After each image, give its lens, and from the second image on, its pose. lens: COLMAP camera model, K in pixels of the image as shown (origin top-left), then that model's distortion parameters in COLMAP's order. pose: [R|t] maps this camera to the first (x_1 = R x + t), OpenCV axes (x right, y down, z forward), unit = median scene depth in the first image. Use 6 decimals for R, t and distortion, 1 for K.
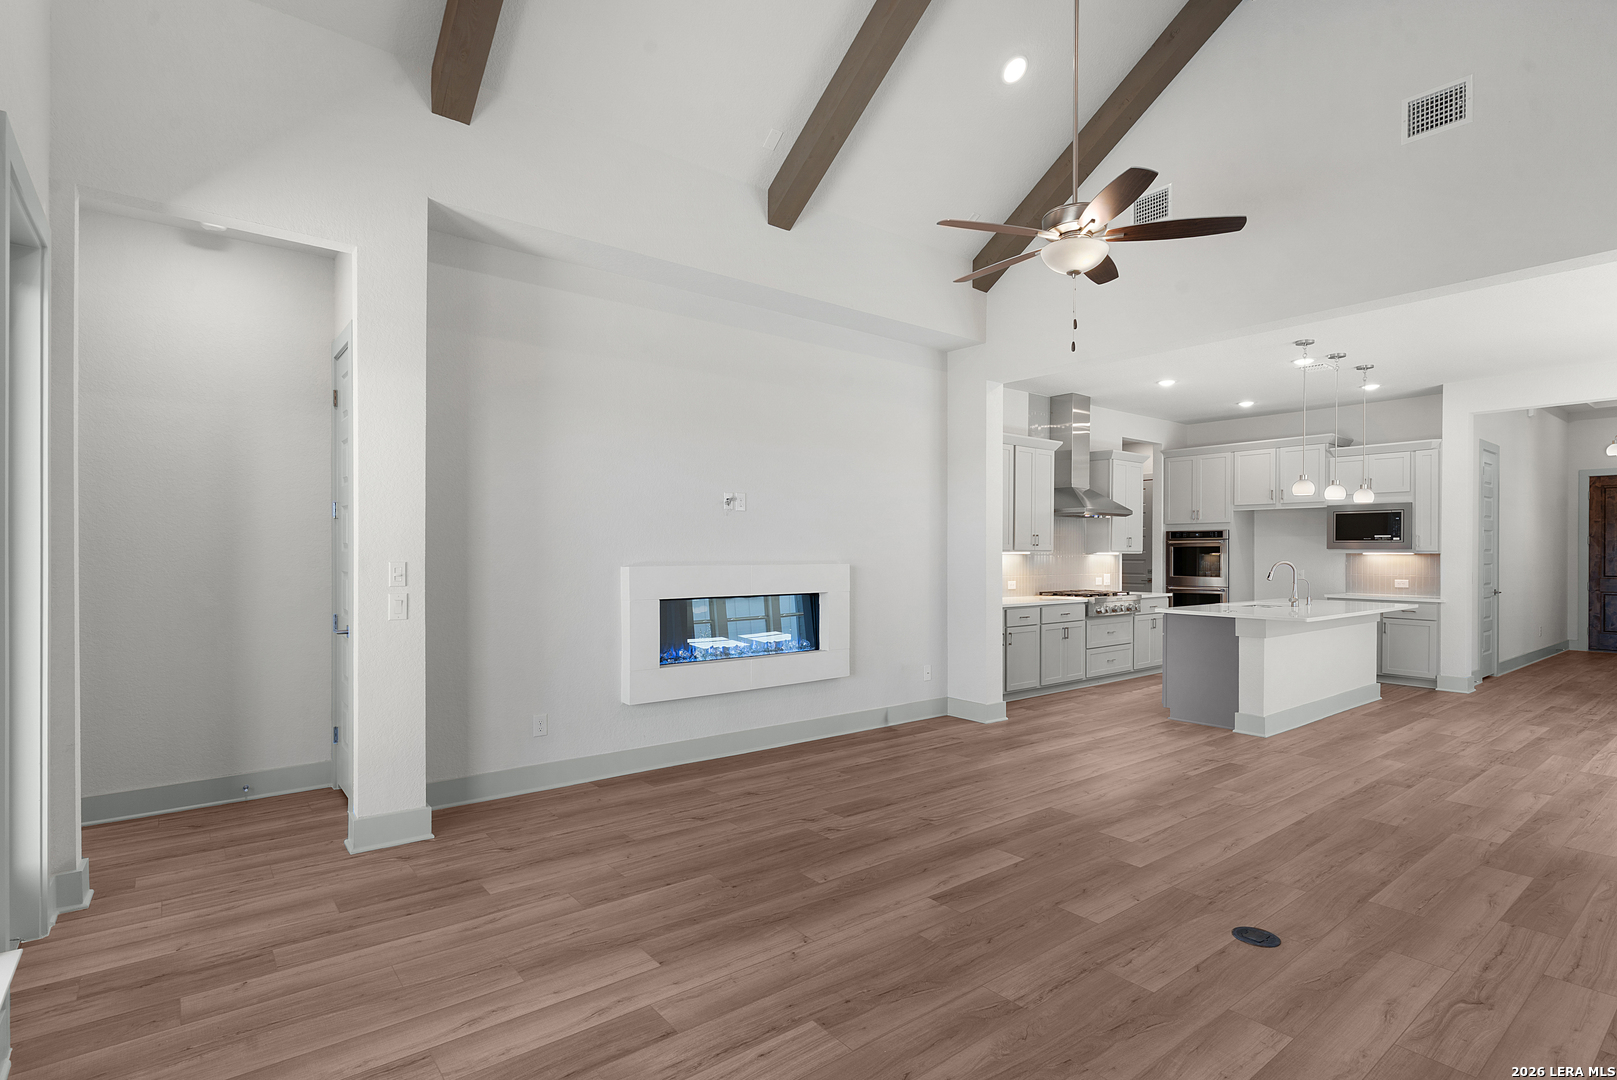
lens RADIAL K [[790.6, 0, 803.9], [0, 790.6, 549.1], [0, 0, 1]] dist [-0.000043, -0.000795]
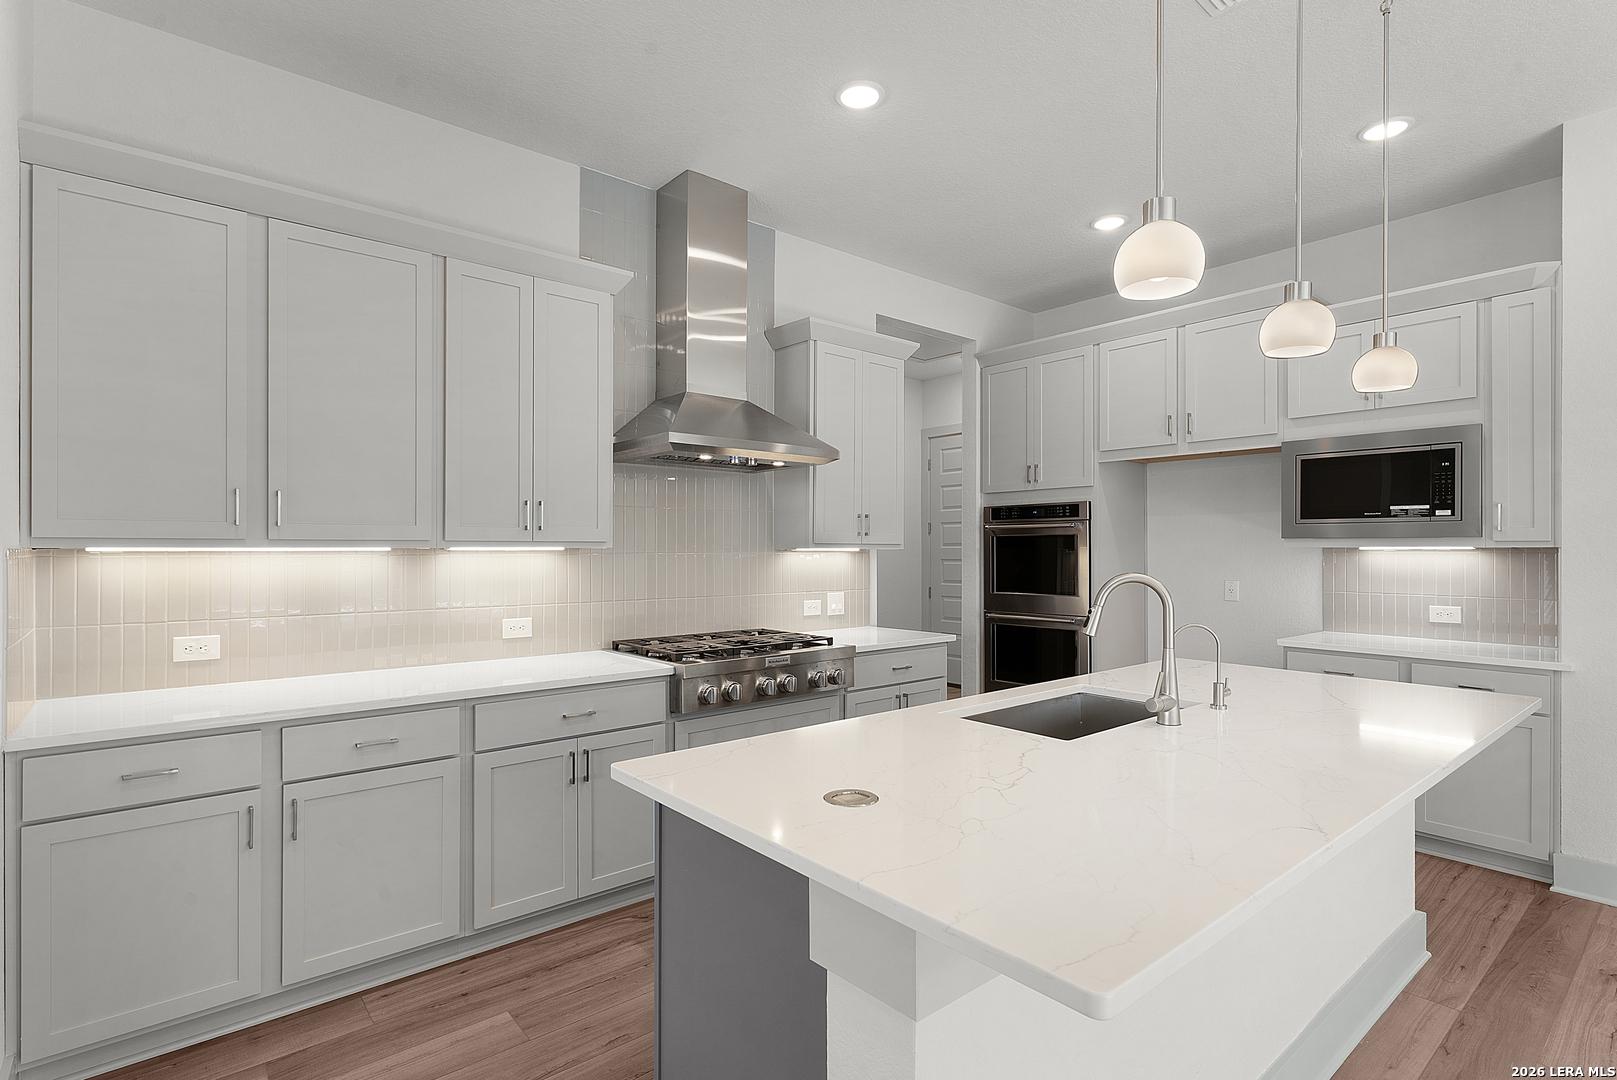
lens RADIAL K [[790.6, 0, 800.4], [0, 790.6, 541.2], [0, 0, 1]] dist [-0.000043, -0.000795]
pose [[0.999761, -0.004024, 0.021499, 0.624059], [0.004087, 0.999988, -0.002849, 0.002857], [-0.021488, 0.002936, 0.999765, 0.918147]]
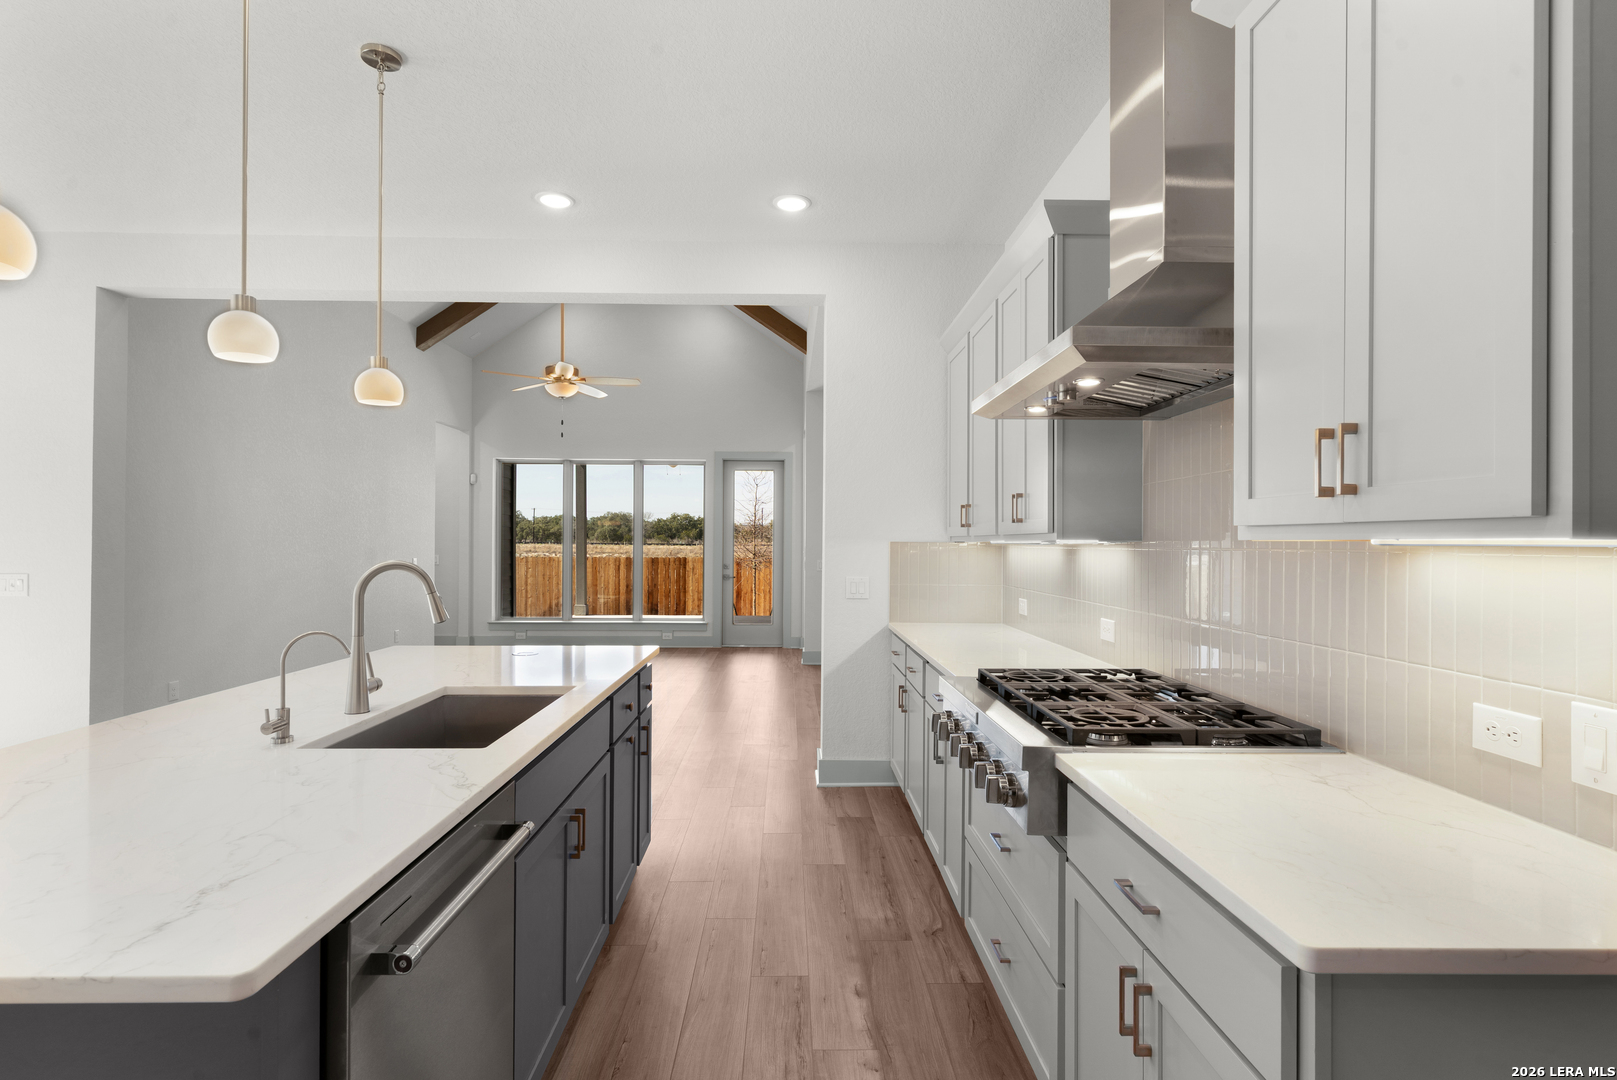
lens RADIAL K [[790.6, 0, 802.3], [0, 790.6, 538.5], [0, 0, 1]] dist [-0.000043, -0.000795]
pose [[-0.605627, -0.010221, -0.795683, 0.938101], [-0.004861, 0.999946, -0.009145, 0.009362], [0.795733, -0.001671, -0.605645, 1.600741]]
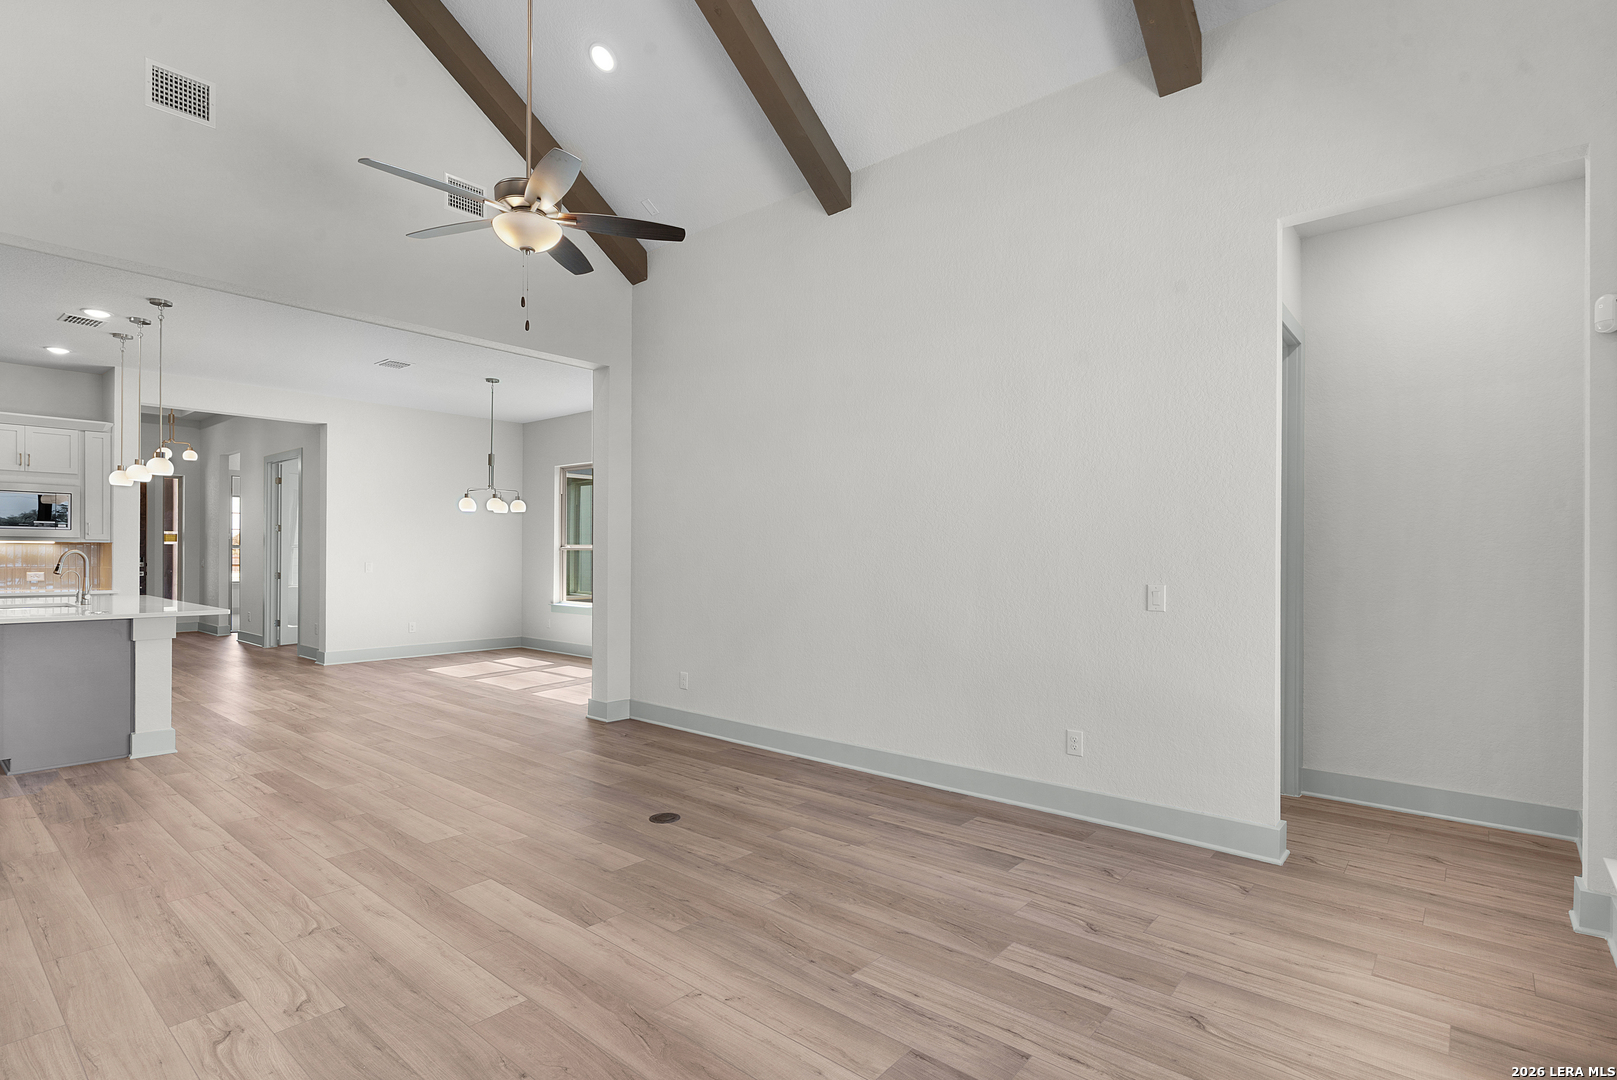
lens RADIAL K [[790.6, 0, 799.2], [0, 790.6, 555.8], [0, 0, 1]] dist [-0.000043, -0.000795]
pose [[-0.188361, -0.006189, 0.982080, -0.434949], [-0.010060, 0.999940, 0.004372, 0.013472], [-0.982048, -0.009057, -0.188412, 0.547916]]
